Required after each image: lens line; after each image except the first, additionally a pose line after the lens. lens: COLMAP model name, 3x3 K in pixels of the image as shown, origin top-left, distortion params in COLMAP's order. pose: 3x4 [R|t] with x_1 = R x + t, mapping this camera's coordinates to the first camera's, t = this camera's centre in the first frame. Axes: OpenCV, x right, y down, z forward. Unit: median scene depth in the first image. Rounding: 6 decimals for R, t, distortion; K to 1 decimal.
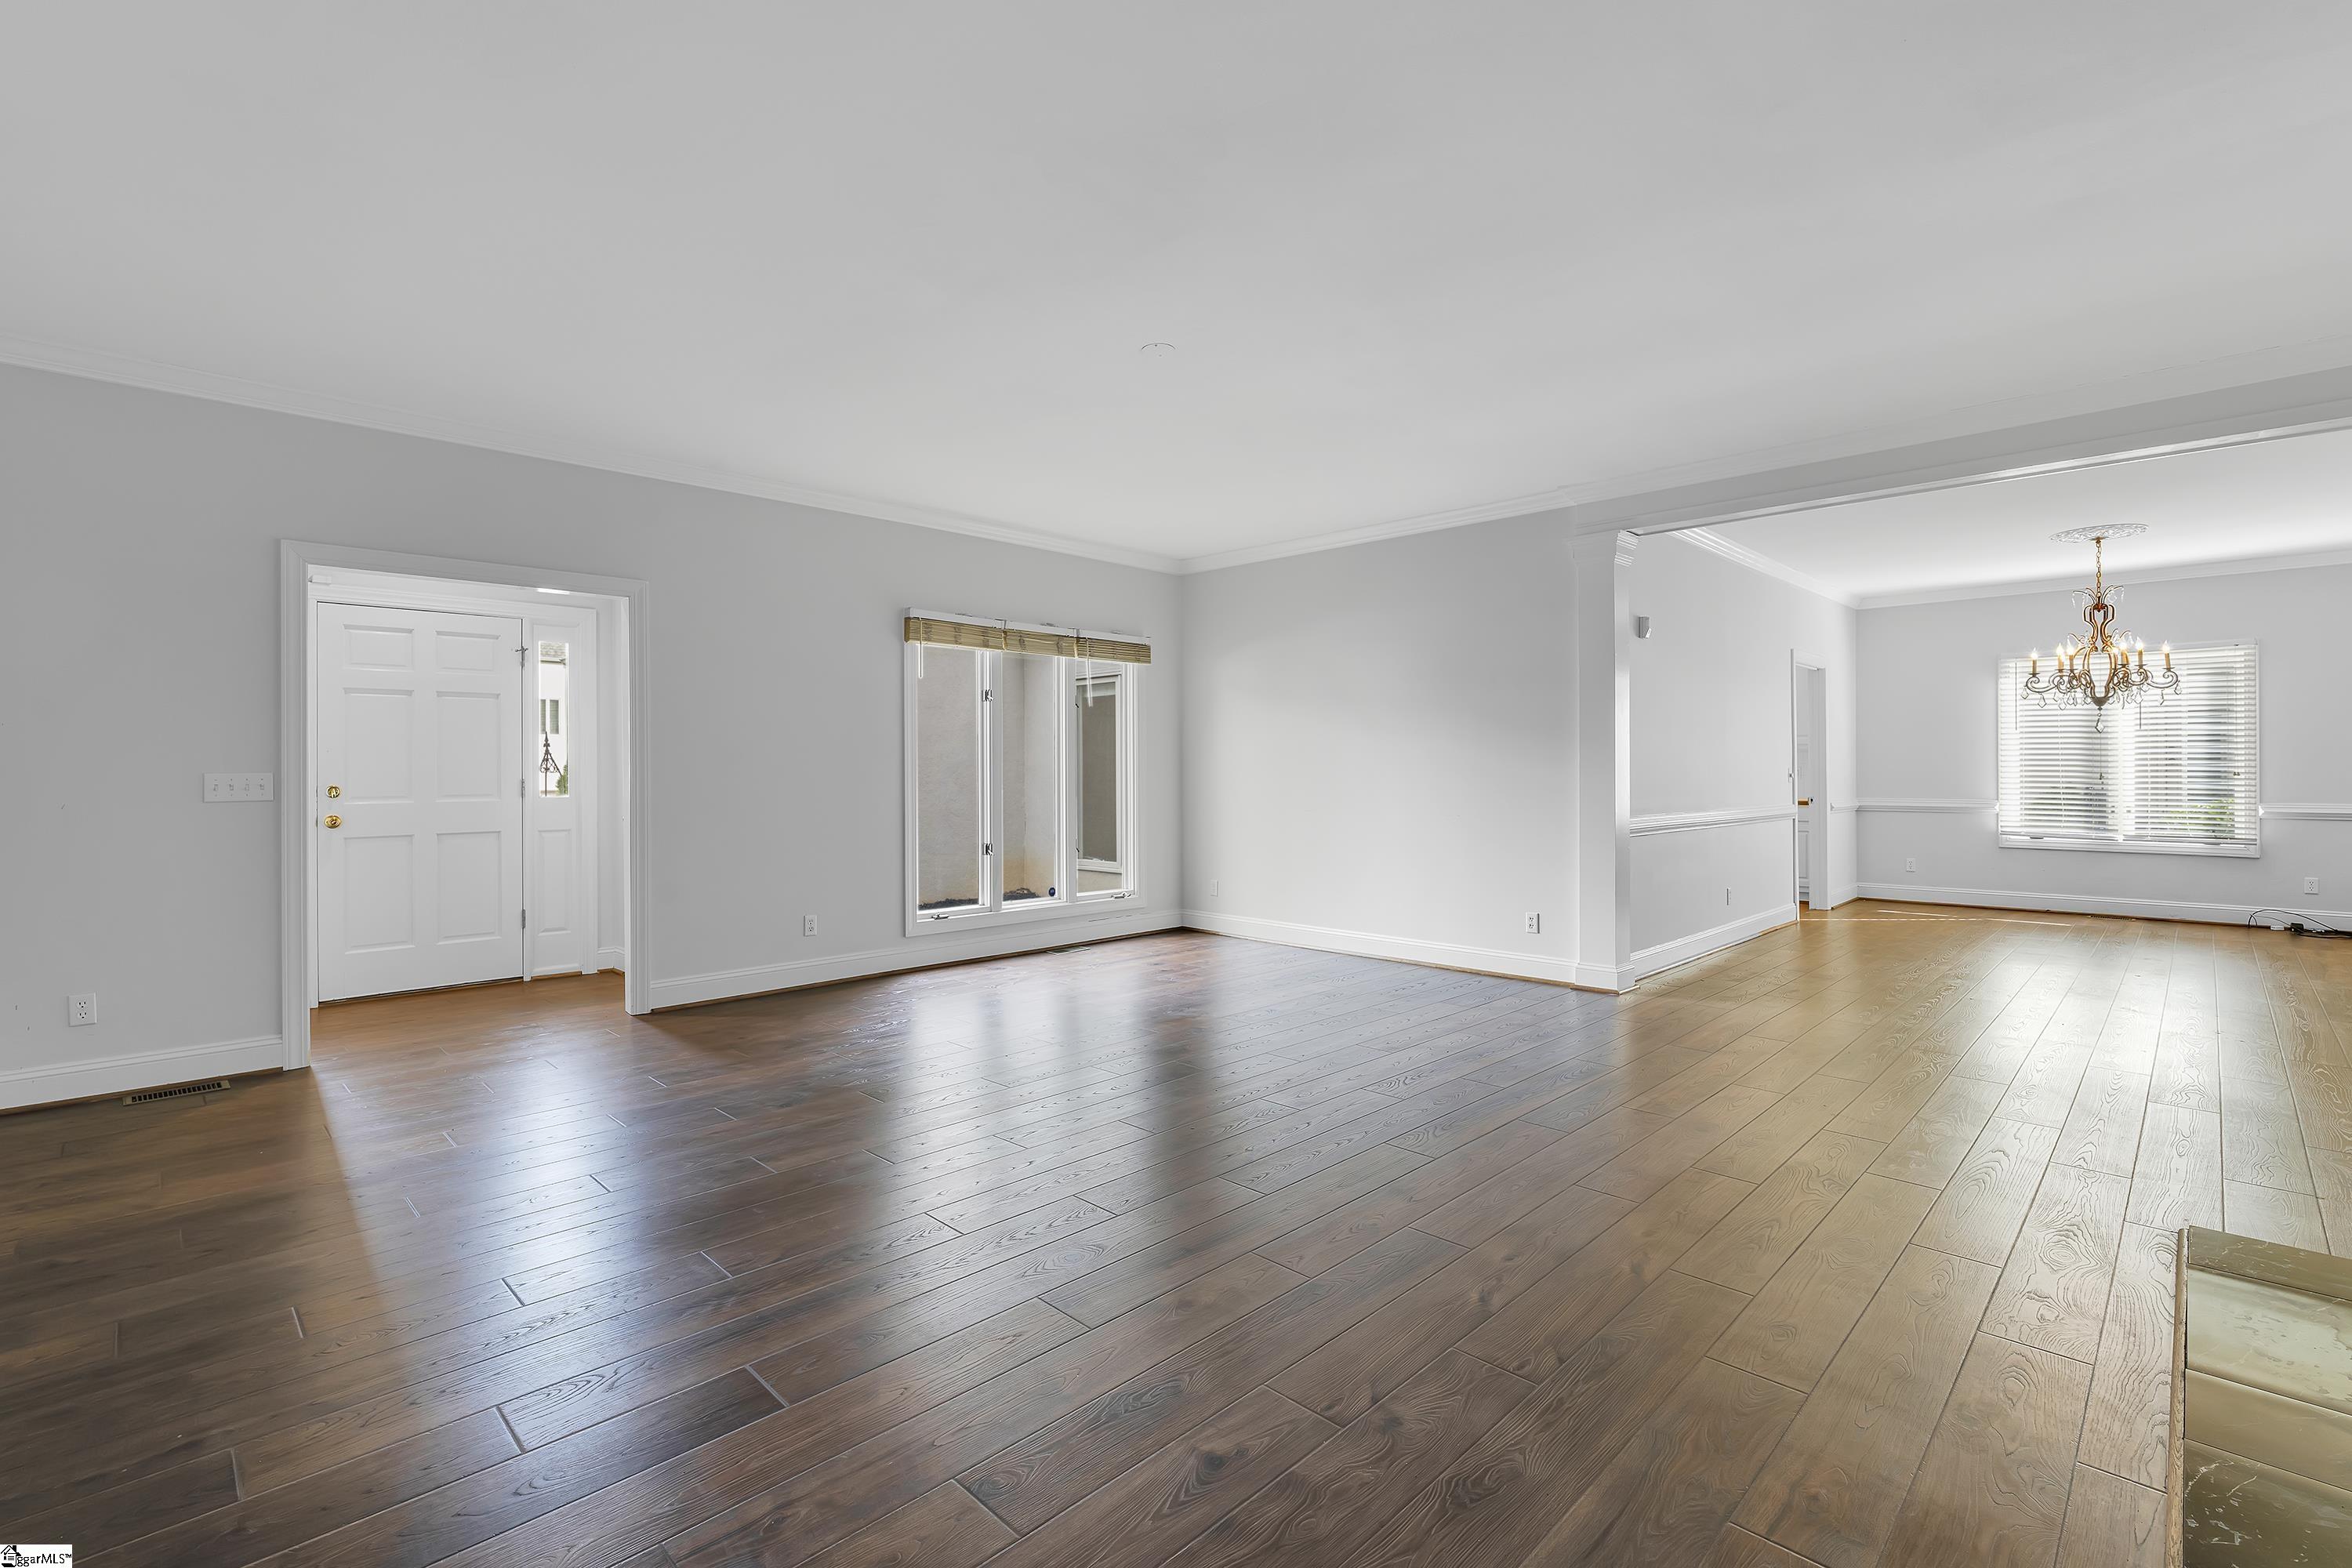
lens RADIAL K [[1031.8, 0, 1190.0], [0, 1031.8, 781.5], [0, 0, 1]] dist [-0.001973, -0.000351]
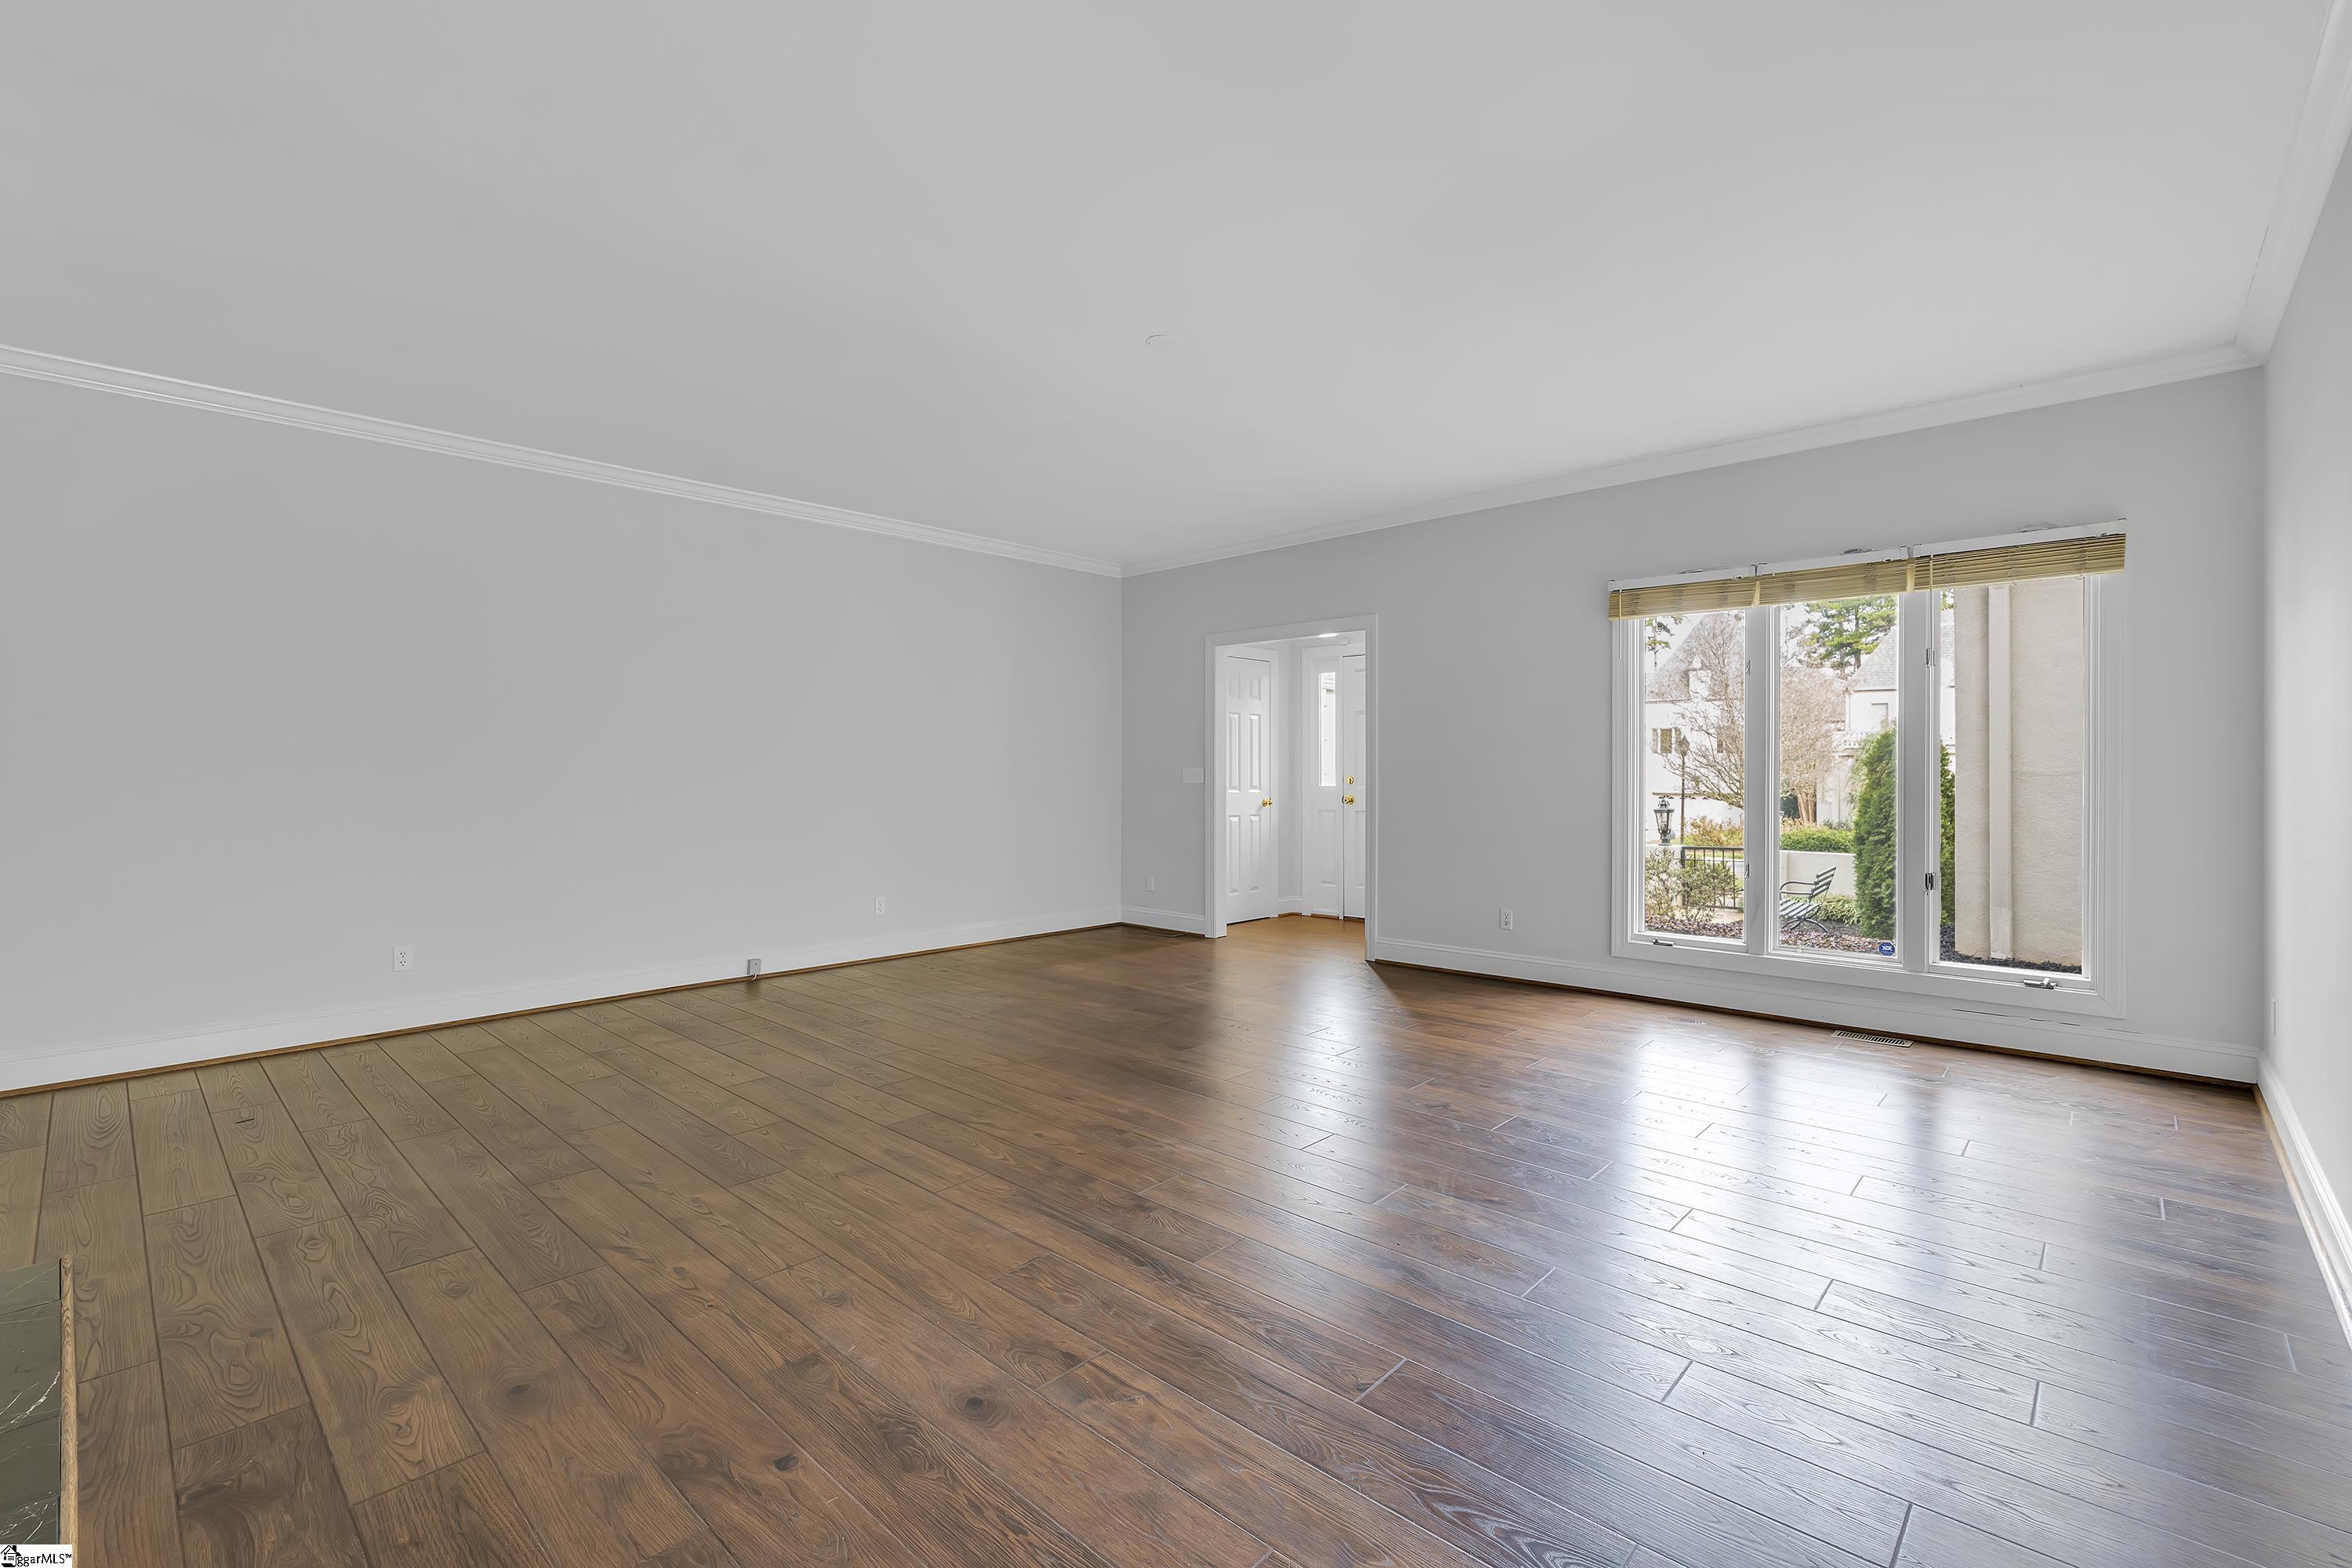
lens RADIAL K [[1031.8, 0, 1190.0], [0, 1031.8, 781.5], [0, 0, 1]] dist [-0.001973, -0.000351]
pose [[0.023971, 0.017814, -0.999554, 0.633821], [-0.006717, 0.999822, 0.017657, -0.012226], [0.999690, 0.006291, 0.024086, 0.657856]]
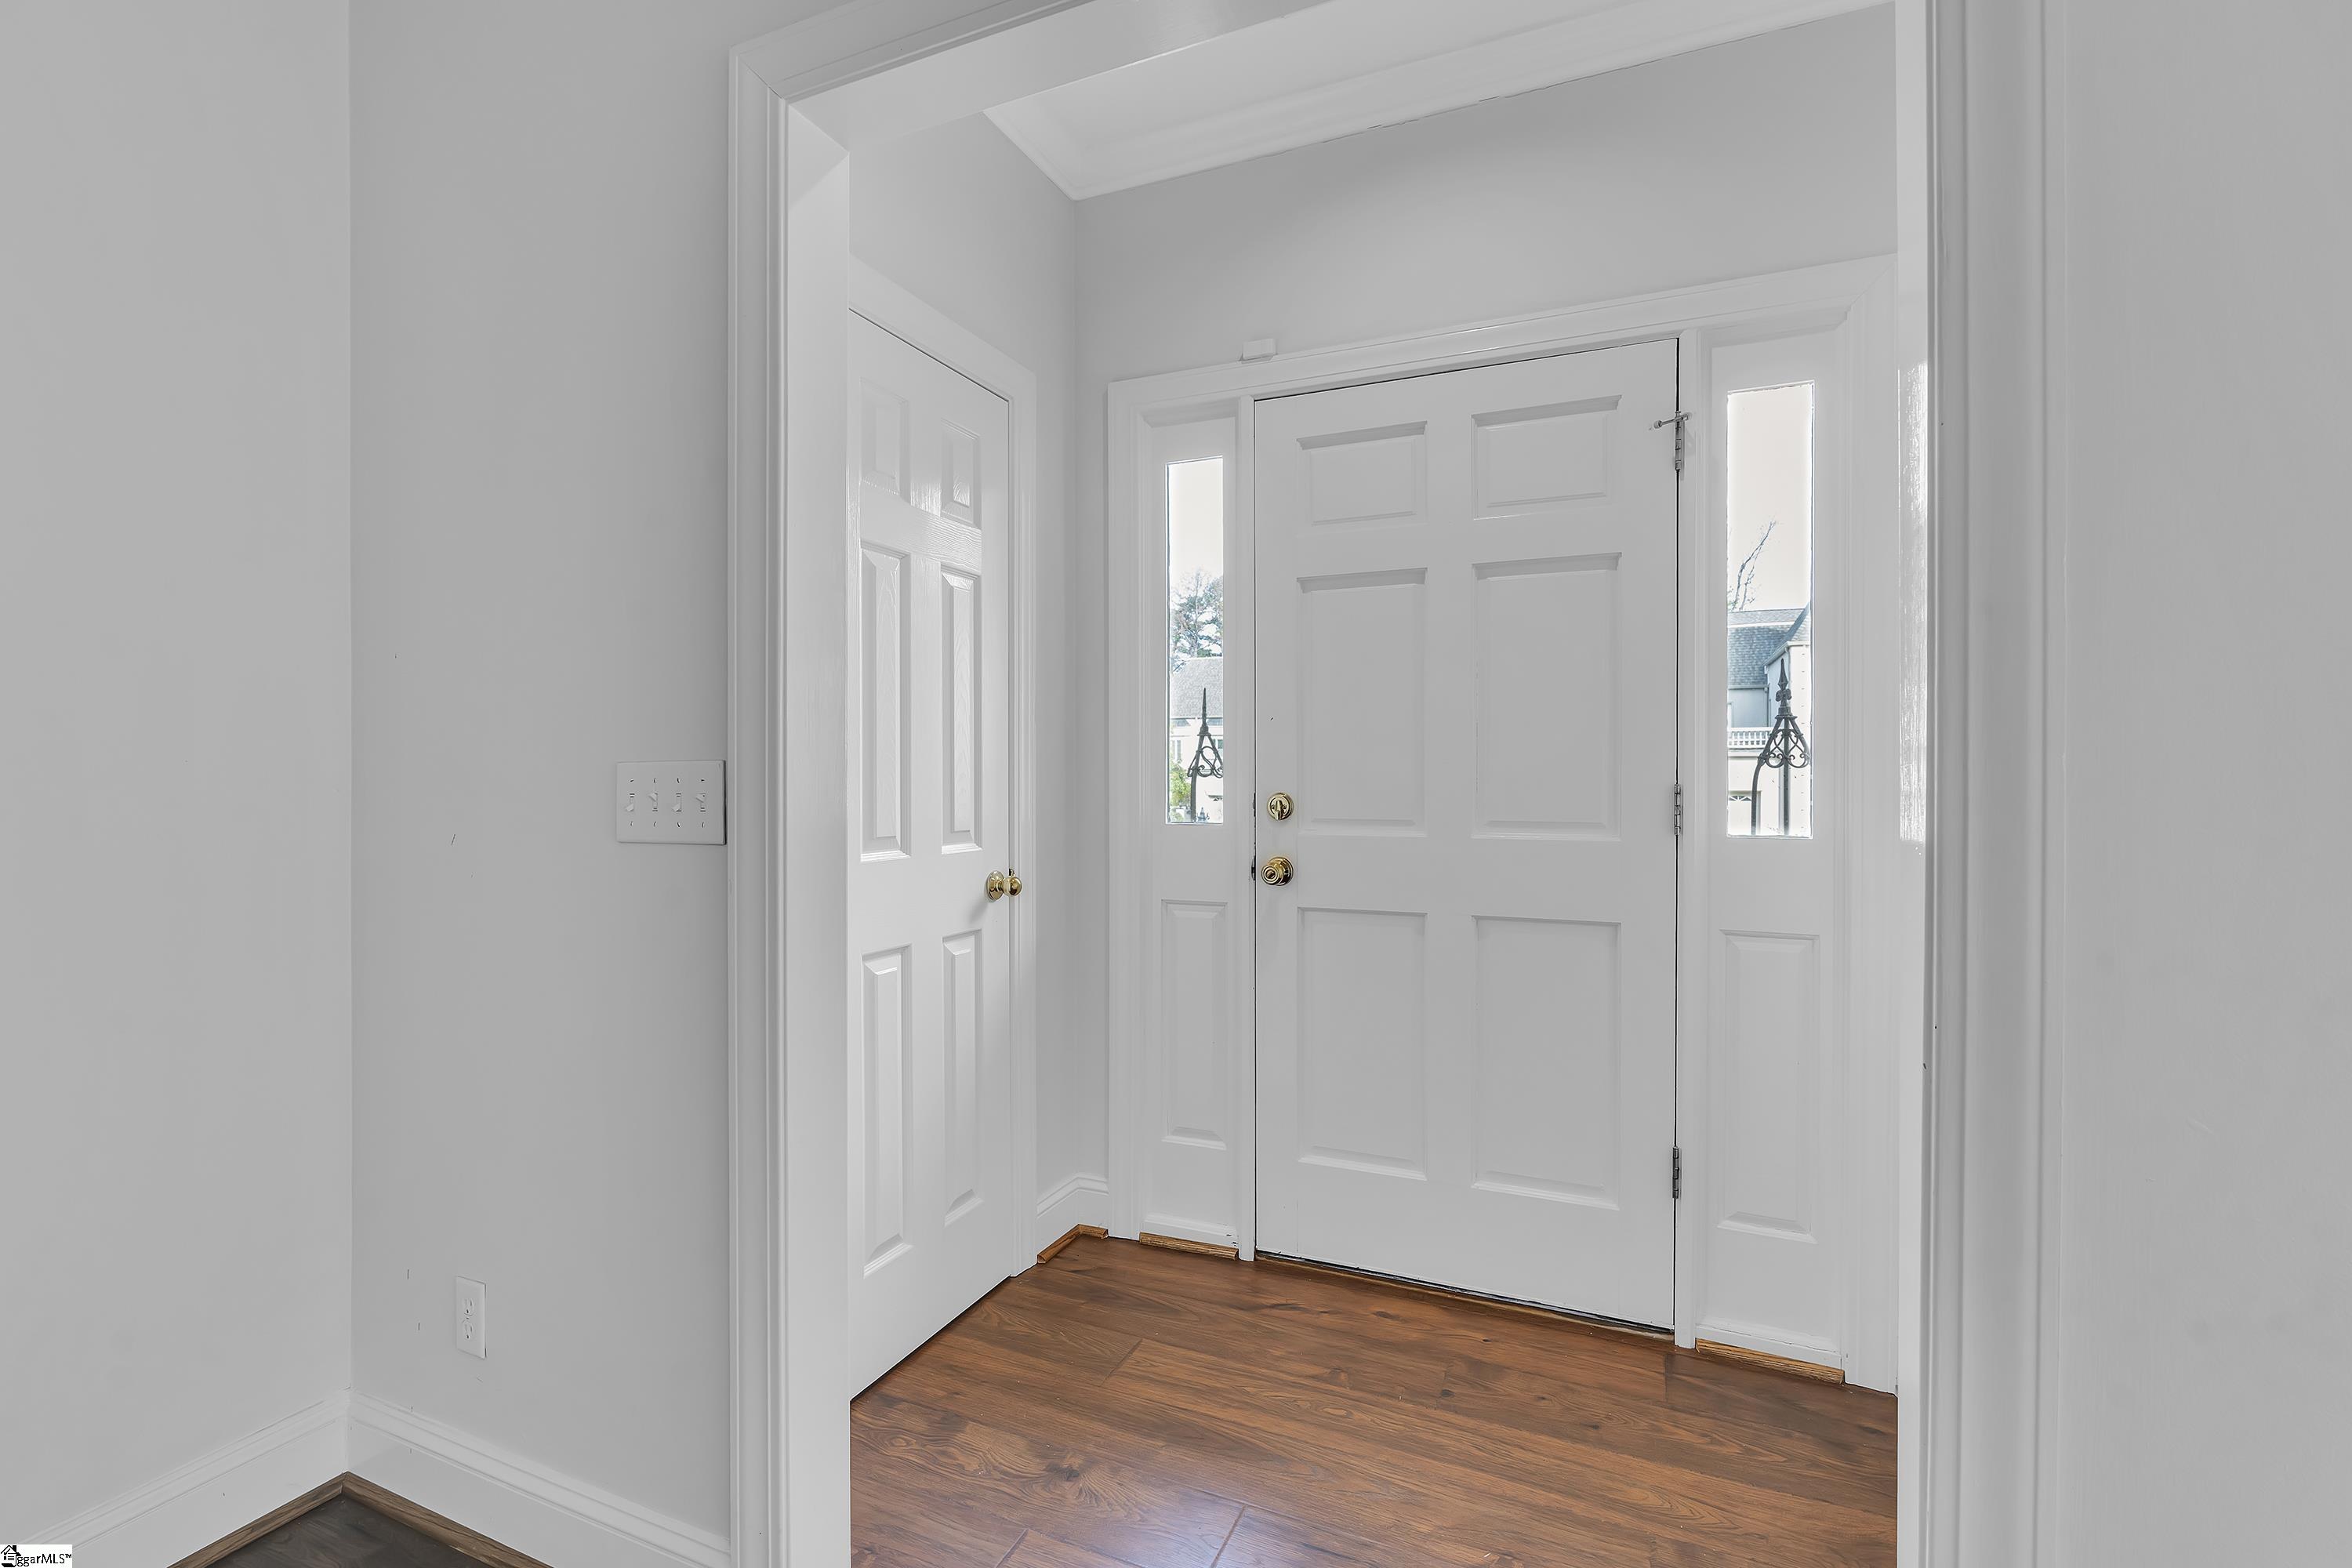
lens RADIAL K [[1038.5, 0, 1174.7], [0, 1038.5, 770.1], [0, 0, 1]] dist [0.000308, -0.000032]
pose [[0.328083, 0.005782, -0.944631, -0.368629], [-0.013922, 0.999902, 0.001284, -0.005519], [0.944546, 0.012730, 0.328131, 0.726953]]
